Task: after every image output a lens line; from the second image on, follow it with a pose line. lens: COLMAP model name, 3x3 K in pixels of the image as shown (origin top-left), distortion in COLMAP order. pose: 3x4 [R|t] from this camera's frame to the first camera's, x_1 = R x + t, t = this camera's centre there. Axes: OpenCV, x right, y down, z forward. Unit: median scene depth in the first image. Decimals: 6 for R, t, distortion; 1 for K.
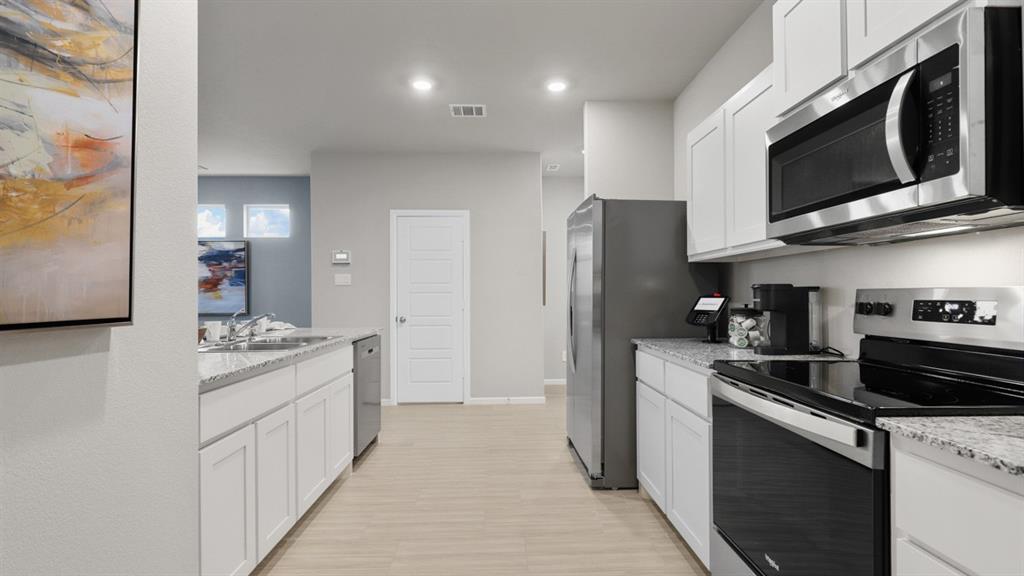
lens RADIAL K [[463.3, 0, 514.6], [0, 463.3, 289.2], [0, 0, 1]] dist [0.003316, 0.000570]
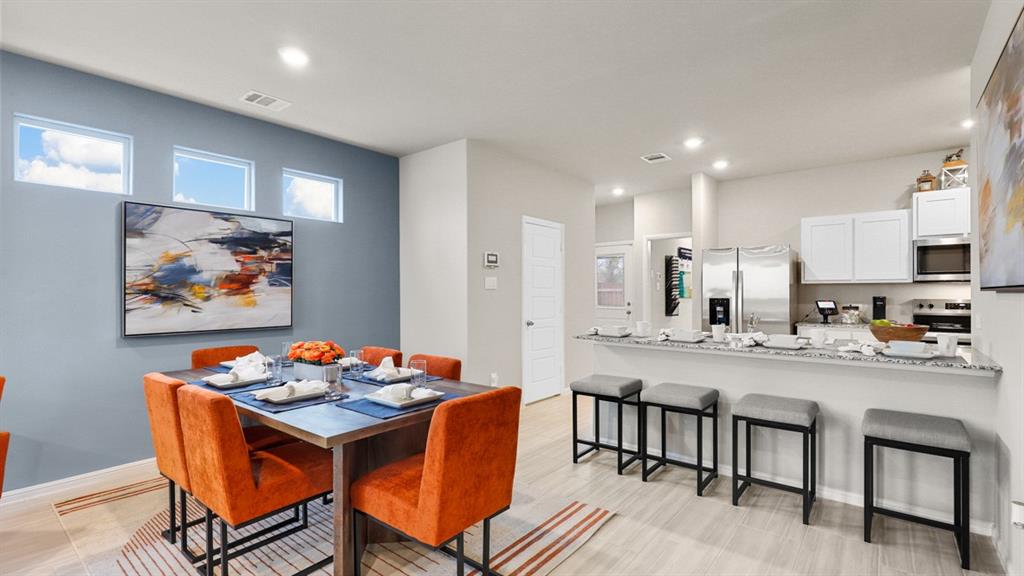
lens RADIAL K [[463.3, 0, 519.5], [0, 463.3, 292.6], [0, 0, 1]] dist [0.003316, 0.000570]
pose [[0.646493, 0.002642, 0.762916, -0.890990], [-0.014447, 0.999857, 0.008780, -0.008518], [-0.762783, -0.016698, 0.646438, 0.292135]]
